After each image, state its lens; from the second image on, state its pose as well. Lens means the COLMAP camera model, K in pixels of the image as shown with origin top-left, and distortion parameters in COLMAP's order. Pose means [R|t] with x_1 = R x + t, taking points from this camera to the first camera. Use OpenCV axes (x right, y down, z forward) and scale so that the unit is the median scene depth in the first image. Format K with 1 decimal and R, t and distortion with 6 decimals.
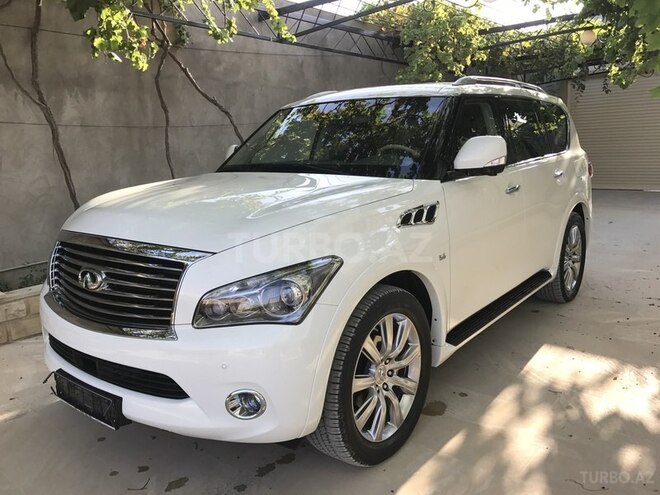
lens RADIAL K [[550.9, 0, 327.8], [0, 550.9, 250.4], [0, 0, 1]] dist [0.017282, -0.016222]
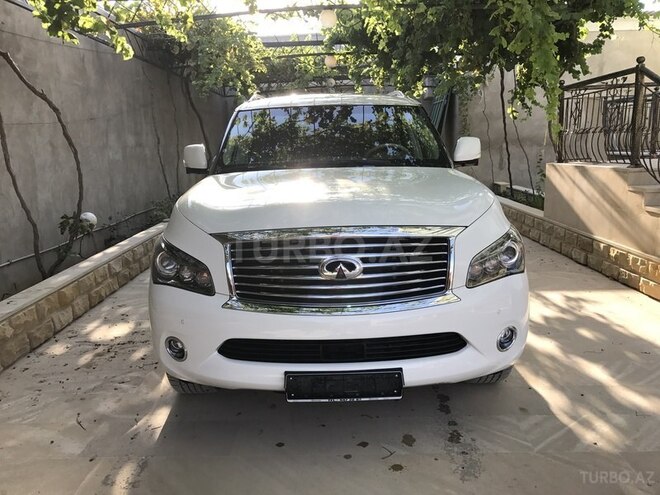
lens RADIAL K [[550.9, 0, 329.5], [0, 550.9, 247.8], [0, 0, 1]] dist [0.017282, -0.016222]
pose [[0.767518, -0.115196, 0.630591, -0.864371], [0.126170, 0.991625, 0.027583, -0.014547], [-0.628488, 0.058391, 0.775625, 0.167602]]
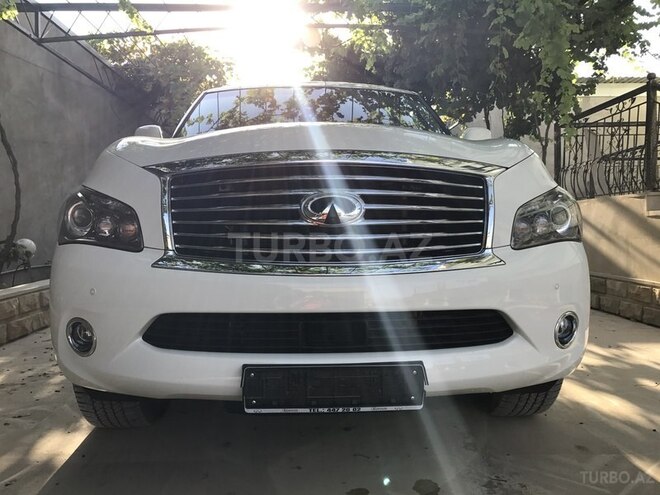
lens RADIAL K [[550.9, 0, 332.7], [0, 550.9, 243.6], [0, 0, 1]] dist [0.017282, -0.016222]
pose [[0.735708, 0.005667, 0.677275, -0.715637], [0.109528, 0.985808, -0.127227, 0.144665], [-0.668384, 0.167782, 0.724646, 0.394993]]
